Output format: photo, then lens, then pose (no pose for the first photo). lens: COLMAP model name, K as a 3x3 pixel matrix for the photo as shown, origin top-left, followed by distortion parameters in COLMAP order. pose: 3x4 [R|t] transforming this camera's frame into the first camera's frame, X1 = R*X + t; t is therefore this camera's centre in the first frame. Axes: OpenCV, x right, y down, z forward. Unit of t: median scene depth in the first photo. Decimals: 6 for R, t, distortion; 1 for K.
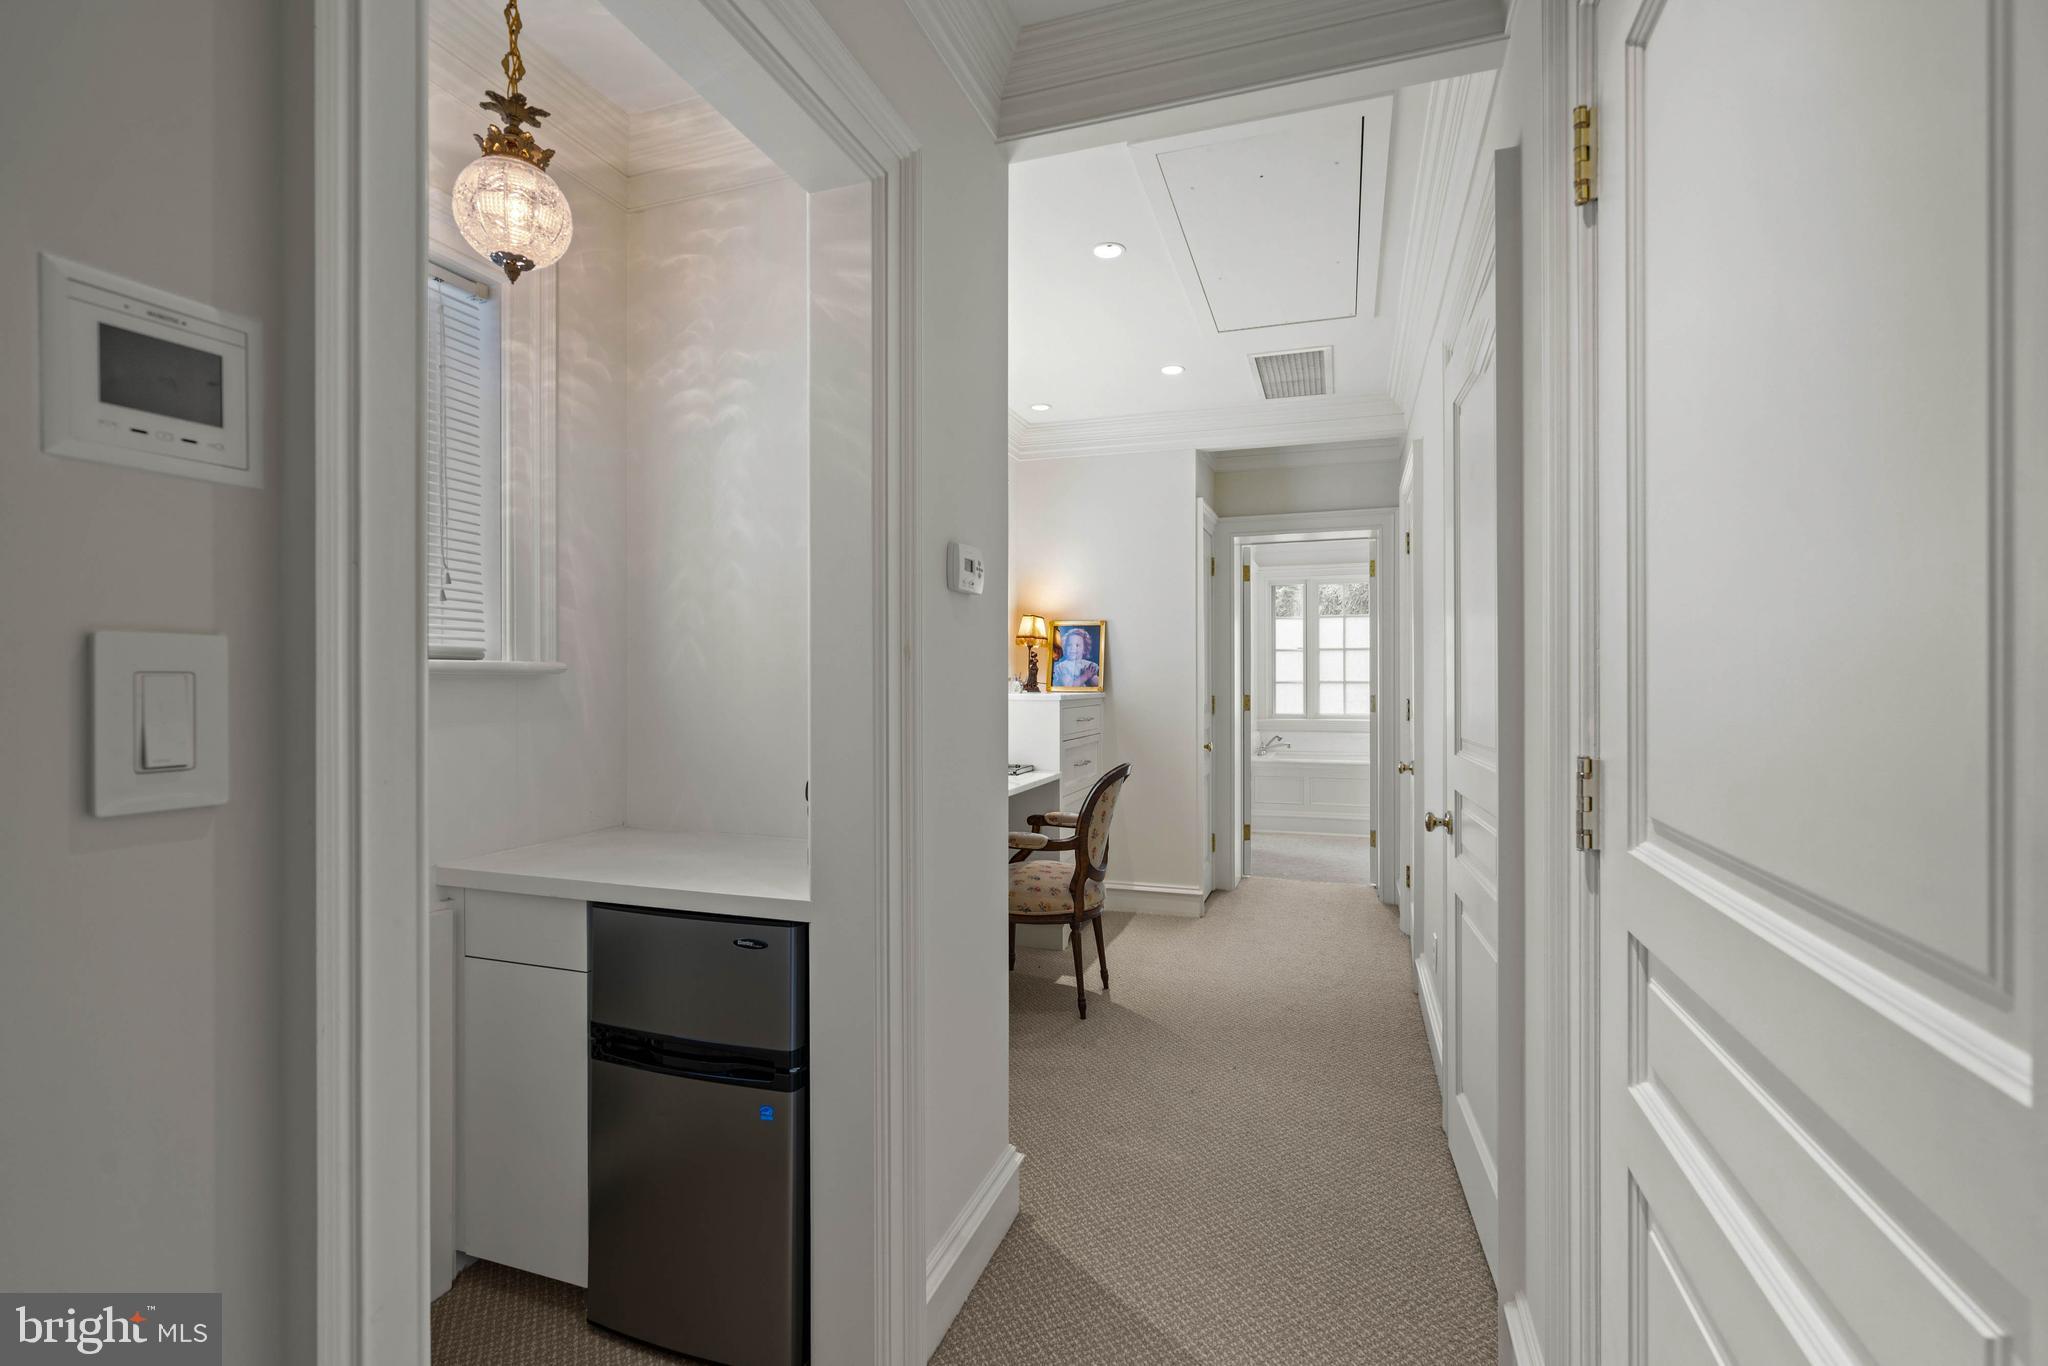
lens RADIAL K [[934.9, 0, 1023.7], [0, 934.9, 679.0], [0, 0, 1]] dist [0.001017, -0.000085]
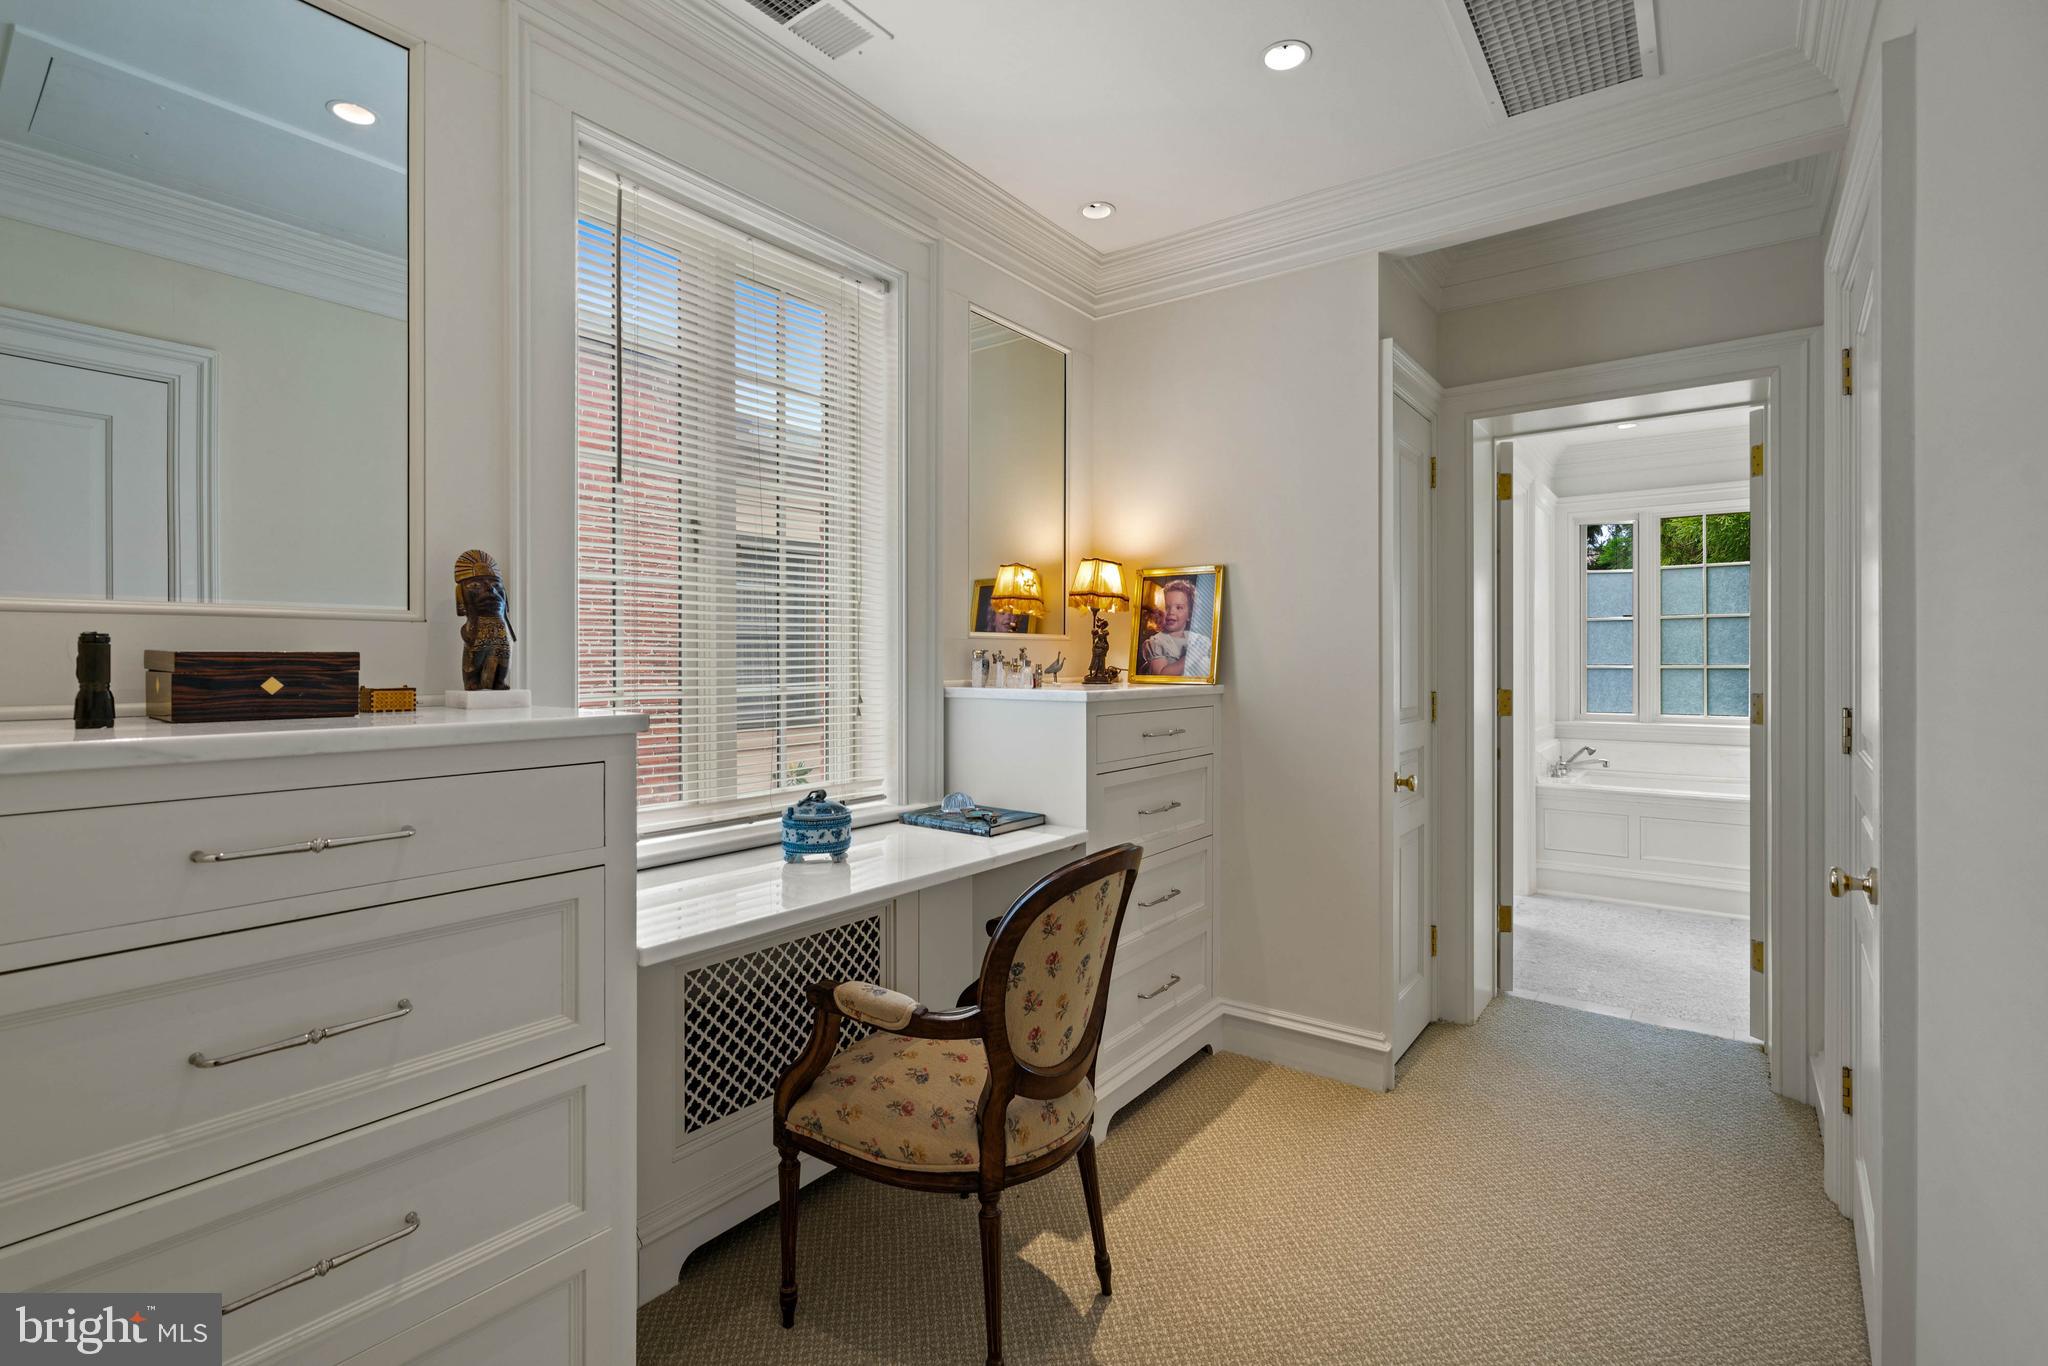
lens RADIAL K [[934.9, 0, 1014.2], [0, 934.9, 656.0], [0, 0, 1]] dist [0.001017, -0.000085]
pose [[0.951907, 0.002776, -0.306374, 0.147287], [-0.004783, 0.999972, -0.005799, -0.000272], [0.306349, 0.006986, 0.951894, 0.398427]]
